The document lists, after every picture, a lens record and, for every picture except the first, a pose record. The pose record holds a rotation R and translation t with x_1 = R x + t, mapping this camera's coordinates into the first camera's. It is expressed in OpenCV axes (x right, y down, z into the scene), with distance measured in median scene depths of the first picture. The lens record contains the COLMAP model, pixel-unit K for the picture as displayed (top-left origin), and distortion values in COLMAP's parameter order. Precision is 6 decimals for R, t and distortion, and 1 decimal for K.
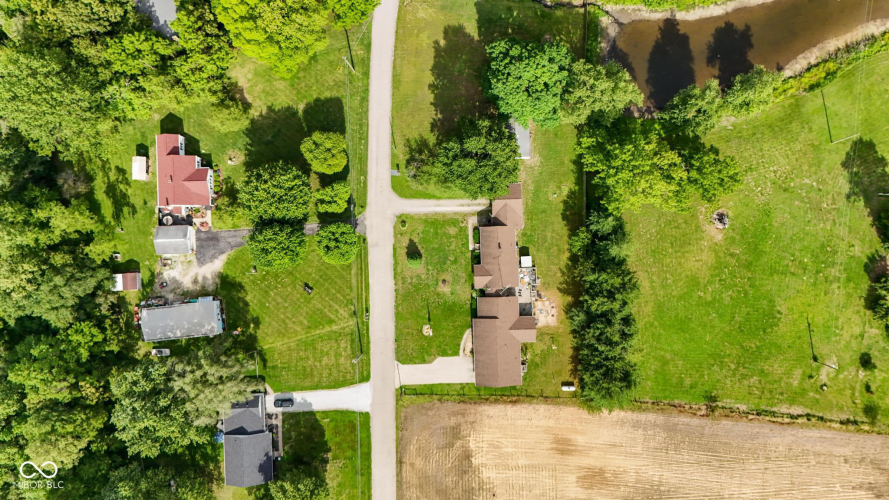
lens RADIAL K [[658.1, 0, 443.6], [0, 658.1, 250.3], [0, 0, 1]] dist [0.062945, -0.042354]
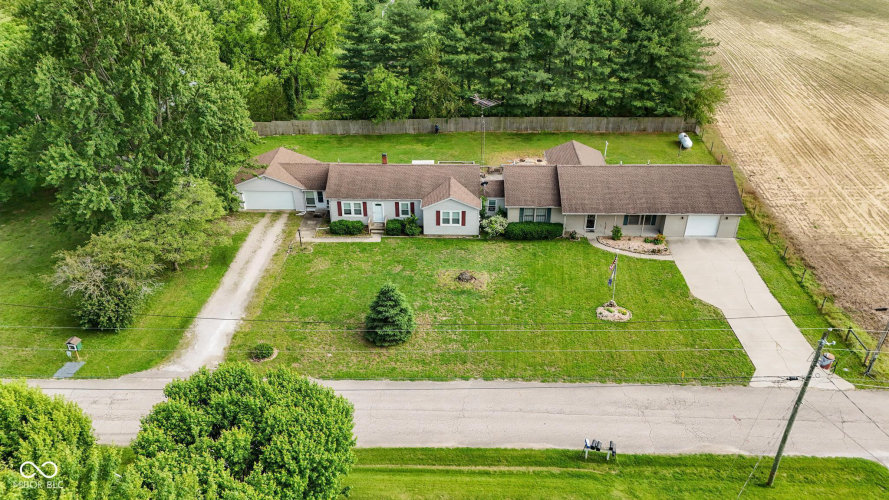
lens RADIAL K [[658.1, 0, 444.2], [0, 658.1, 248.8], [0, 0, 1]] dist [0.062945, -0.042354]
pose [[0.058178, -0.487980, 0.870914, -0.312932], [0.998259, 0.036944, -0.045985, 0.057213], [-0.009735, 0.872073, 0.489280, 0.882151]]
